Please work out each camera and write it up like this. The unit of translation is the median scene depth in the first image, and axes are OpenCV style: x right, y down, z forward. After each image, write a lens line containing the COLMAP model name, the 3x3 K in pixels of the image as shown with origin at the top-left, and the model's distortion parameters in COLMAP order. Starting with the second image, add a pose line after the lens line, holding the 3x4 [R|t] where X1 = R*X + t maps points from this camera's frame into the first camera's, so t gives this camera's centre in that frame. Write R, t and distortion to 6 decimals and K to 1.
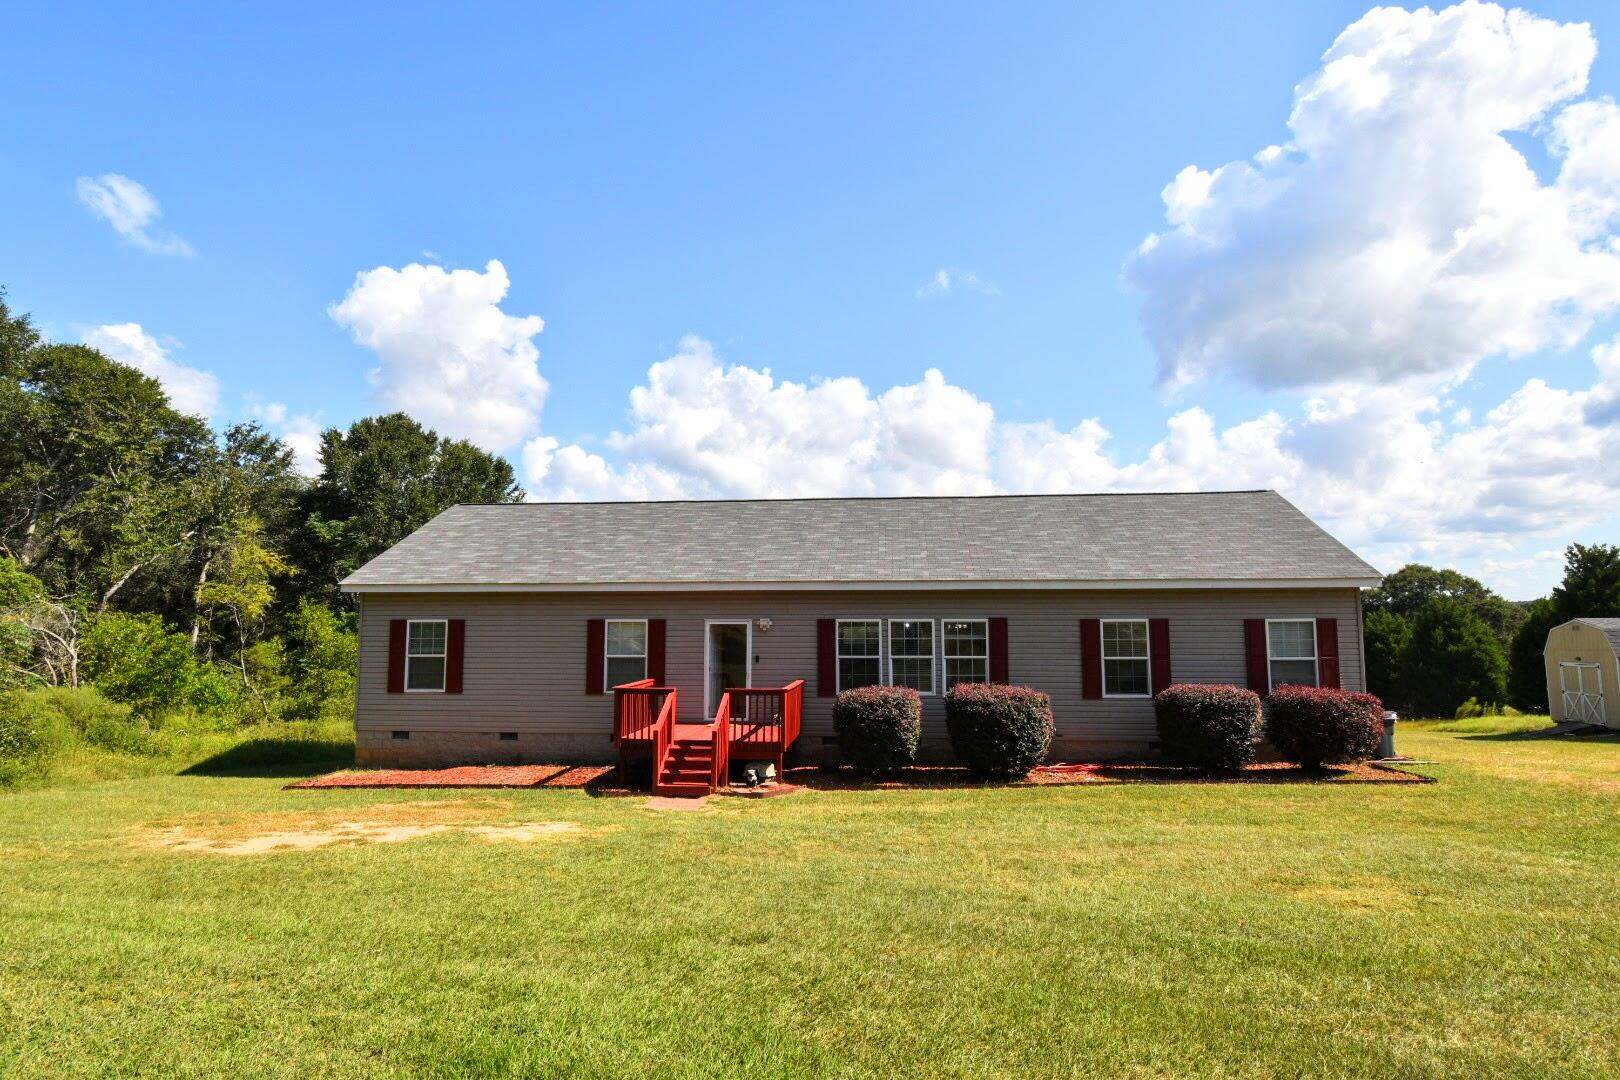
lens RADIAL K [[855.1, 0, 810.0], [0, 855.1, 540.0], [0, 0, 1]] dist [0.012605, -0.028339]
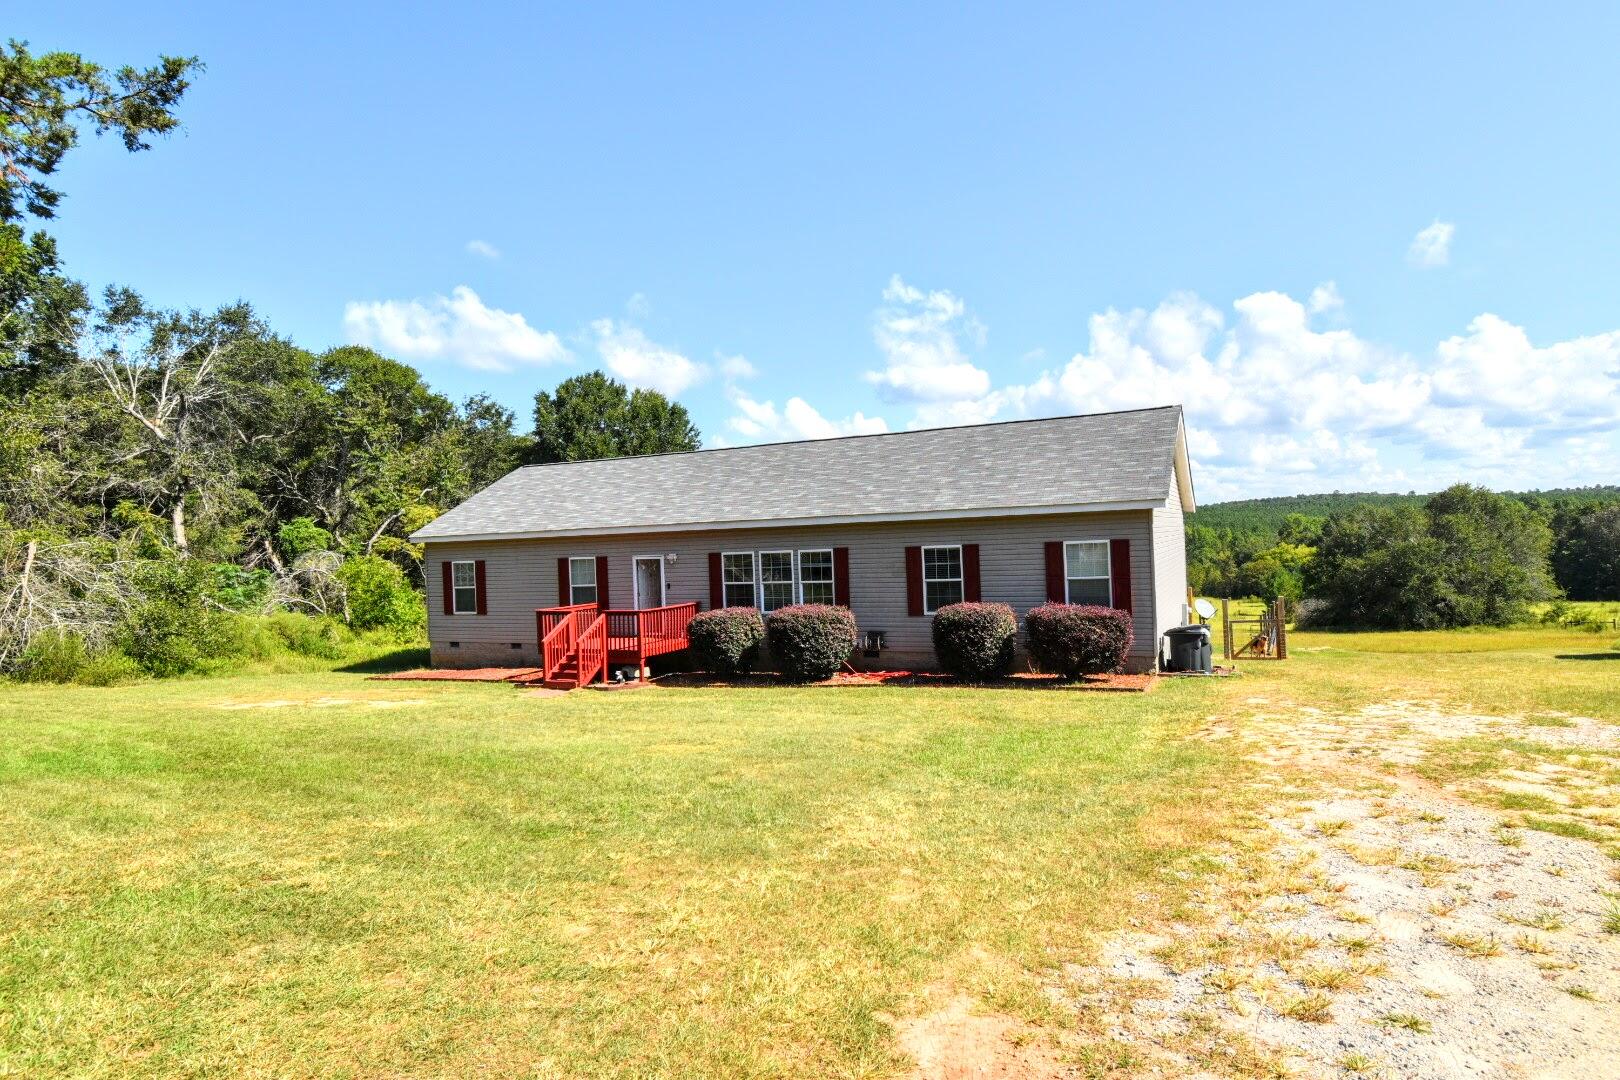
lens RADIAL K [[899.1, 0, 810.0], [0, 899.1, 540.0], [0, 0, 1]] dist [0.006711, -0.024892]
pose [[0.939795, -0.034897, -0.339952, 0.608394], [0.068443, 0.993838, 0.087191, -0.029444], [0.334814, -0.105210, 0.936392, -0.159746]]
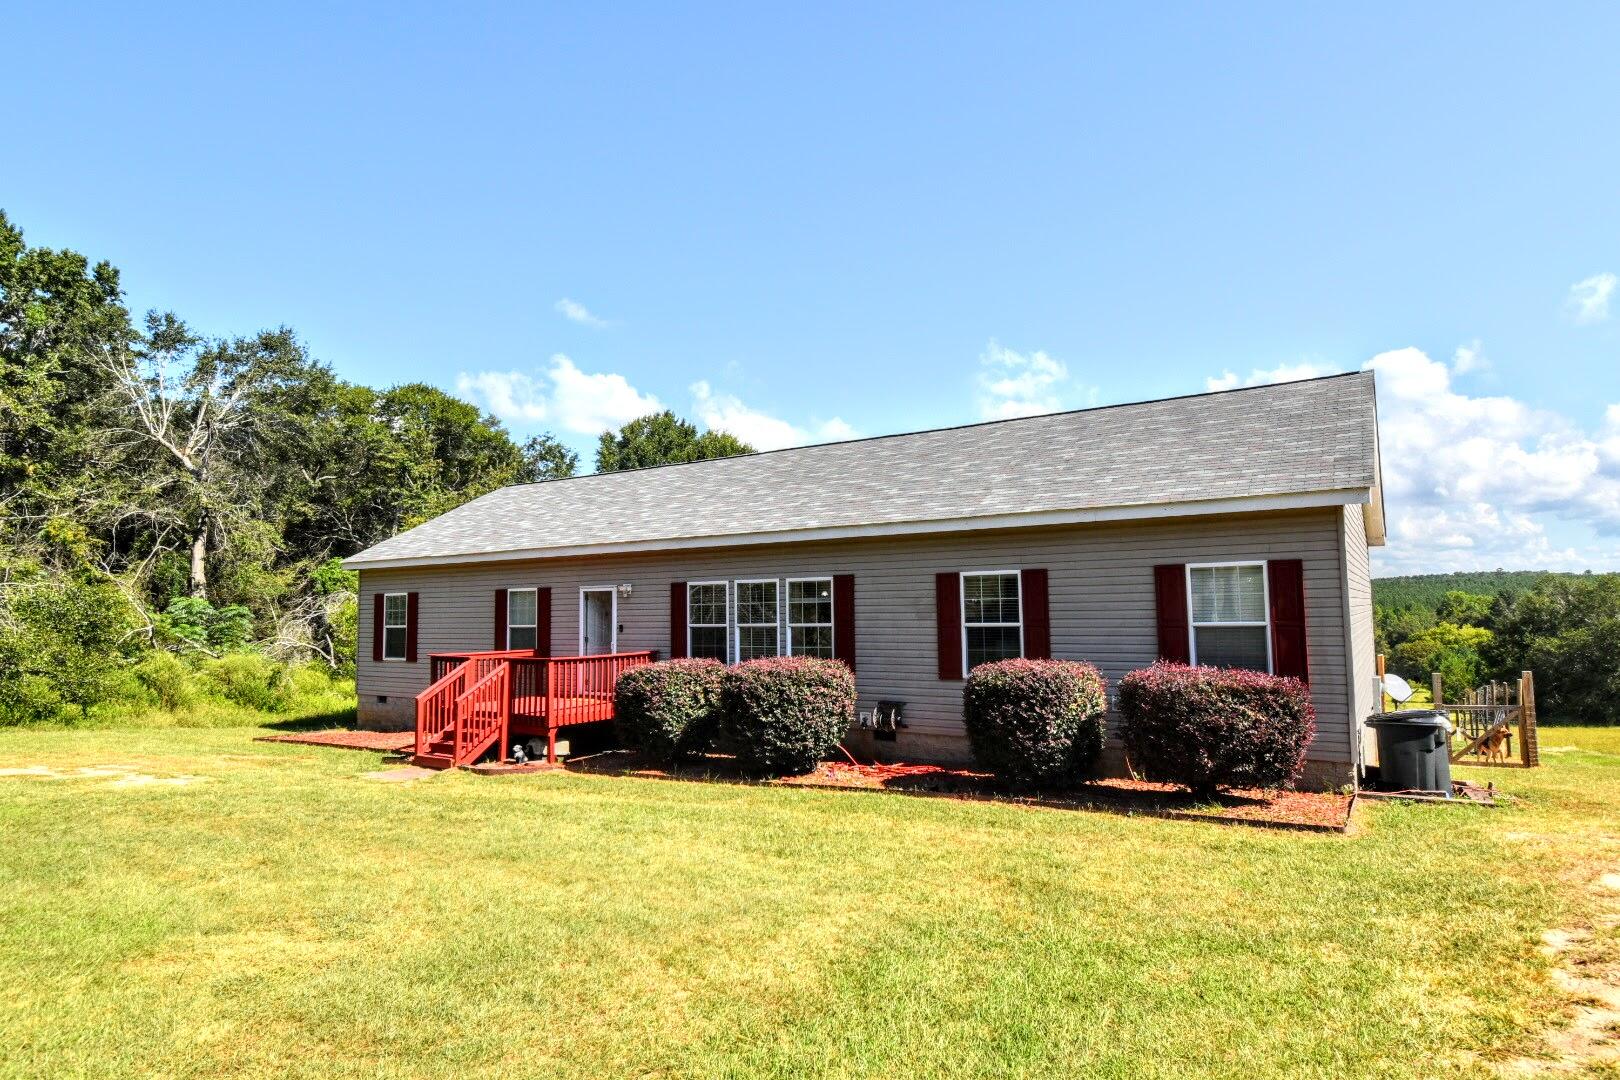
lens RADIAL K [[899.1, 0, 810.0], [0, 899.1, 540.0], [0, 0, 1]] dist [0.006711, -0.024892]
pose [[0.890818, -0.046557, -0.451968, 0.579484], [0.054461, 0.998506, 0.004484, 0.054472], [0.451084, -0.028609, 0.892023, 0.253192]]
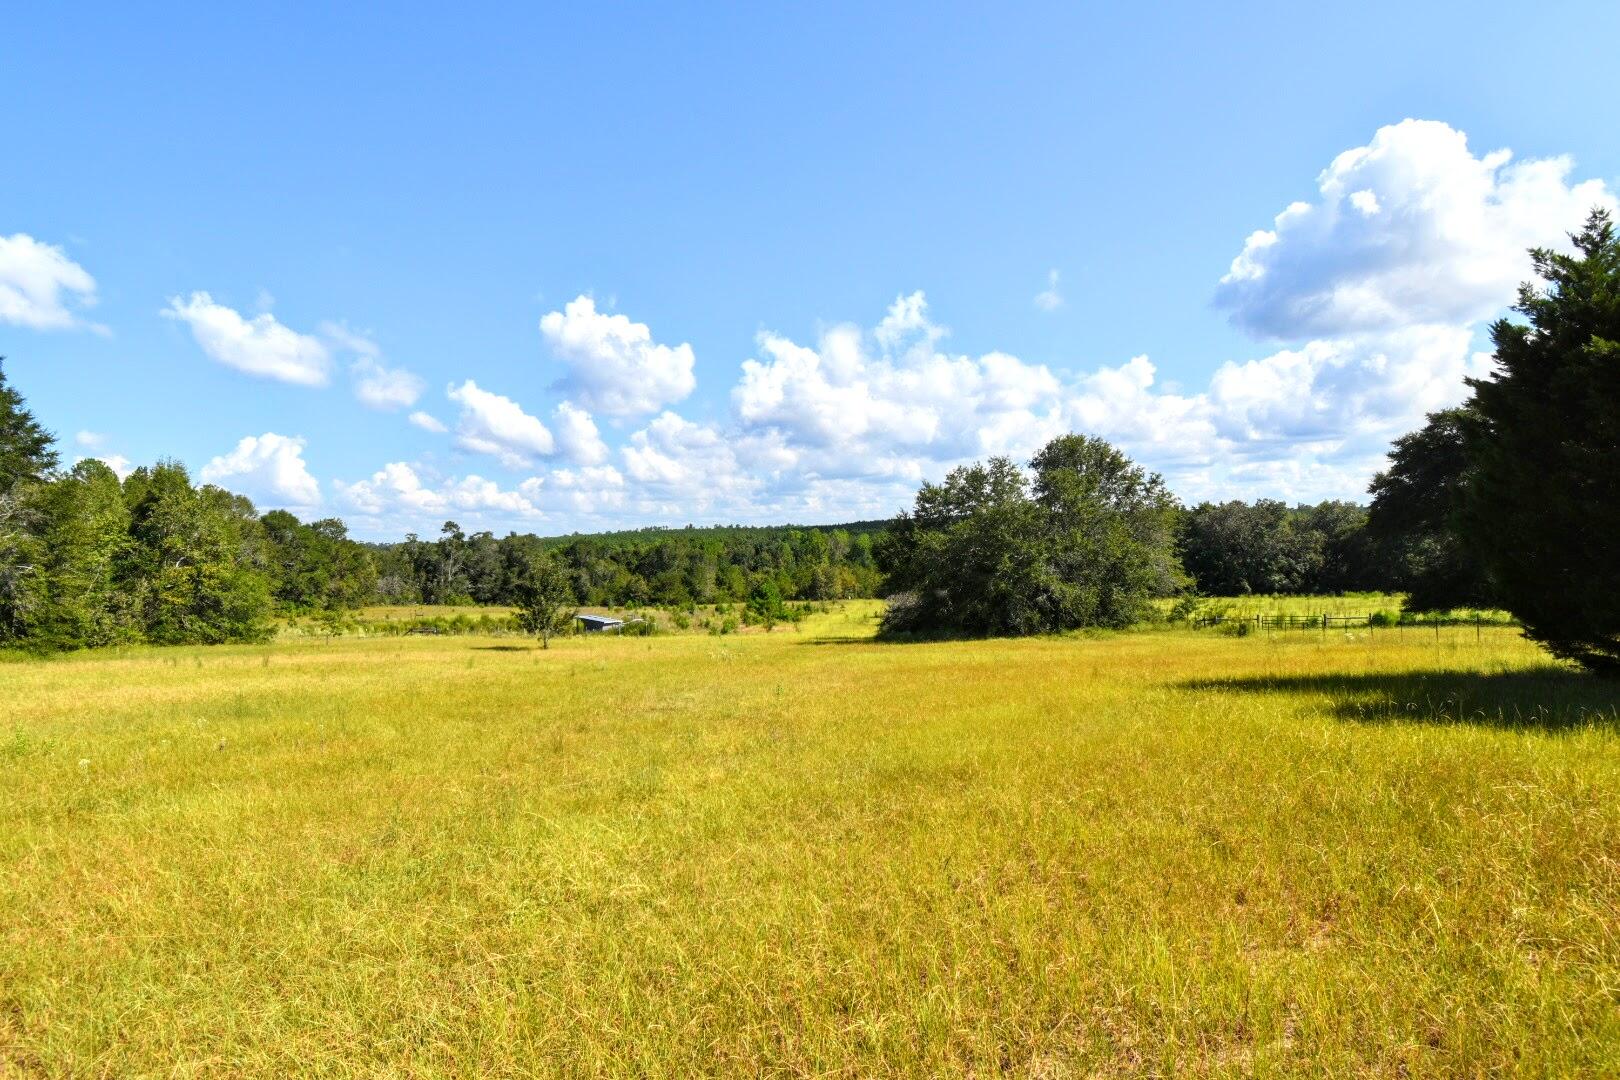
lens RADIAL K [[831.3, 0, 810.0], [0, 831.3, 540.0], [0, 0, 1]] dist [-0.019358, -0.000234]
pose [[0.997655, -0.031819, -0.060596, 1.540466], [0.037076, 0.995456, 0.087712, 0.486608], [0.057530, -0.089753, 0.994301, 2.548636]]
